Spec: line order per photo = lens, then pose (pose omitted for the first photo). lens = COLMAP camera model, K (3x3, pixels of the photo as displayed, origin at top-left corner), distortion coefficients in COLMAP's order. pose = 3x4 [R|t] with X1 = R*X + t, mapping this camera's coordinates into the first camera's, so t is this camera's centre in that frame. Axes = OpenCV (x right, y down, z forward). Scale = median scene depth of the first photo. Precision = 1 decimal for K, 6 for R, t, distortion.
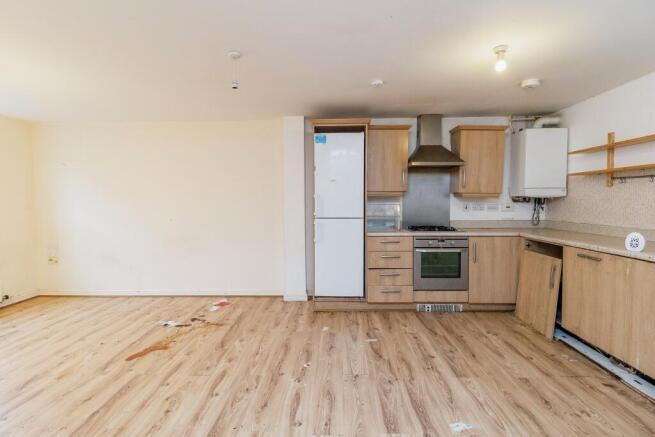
lens RADIAL K [[321.3, 0, 328.4], [0, 321.3, 183.4], [0, 0, 1]] dist [0.011645, -0.000929]
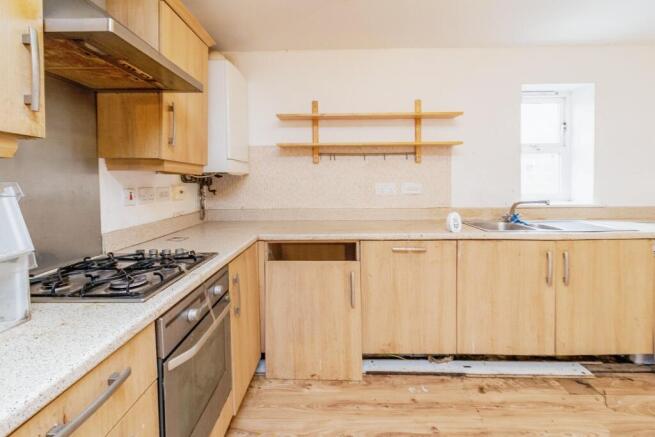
lens RADIAL K [[321.3, 0, 328.4], [0, 321.3, 183.4], [0, 0, 1]] dist [0.011645, -0.000929]
pose [[-0.024729, -0.006347, 0.999674, 0.008483], [-0.046573, 0.998901, 0.005190, 0.056024], [-0.998609, -0.046430, -0.024997, 0.965636]]
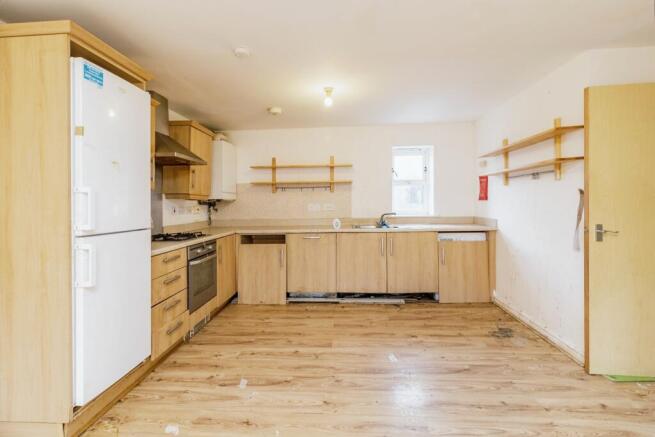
lens RADIAL K [[305.2, 0, 325.2], [0, 305.2, 183.6], [0, 0, 1]] dist [-0.003290, -0.000901]
pose [[0.023638, 0.070854, 0.997207, -0.535396], [-0.037887, 0.996832, -0.069929, 0.054431], [-0.999002, -0.036129, 0.026247, 0.712938]]
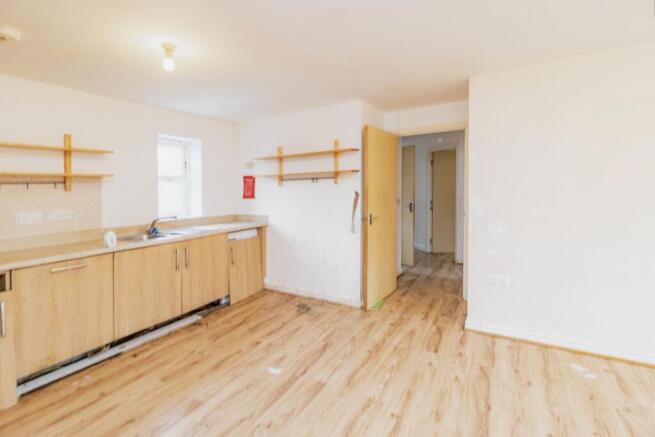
lens RADIAL K [[305.2, 0, 325.2], [0, 305.2, 183.6], [0, 0, 1]] dist [-0.003290, -0.000901]
pose [[-0.879021, 0.040390, 0.475069, -0.221122], [0.008485, 0.997573, -0.069112, 0.040409], [-0.476707, -0.056719, -0.877230, 1.126975]]
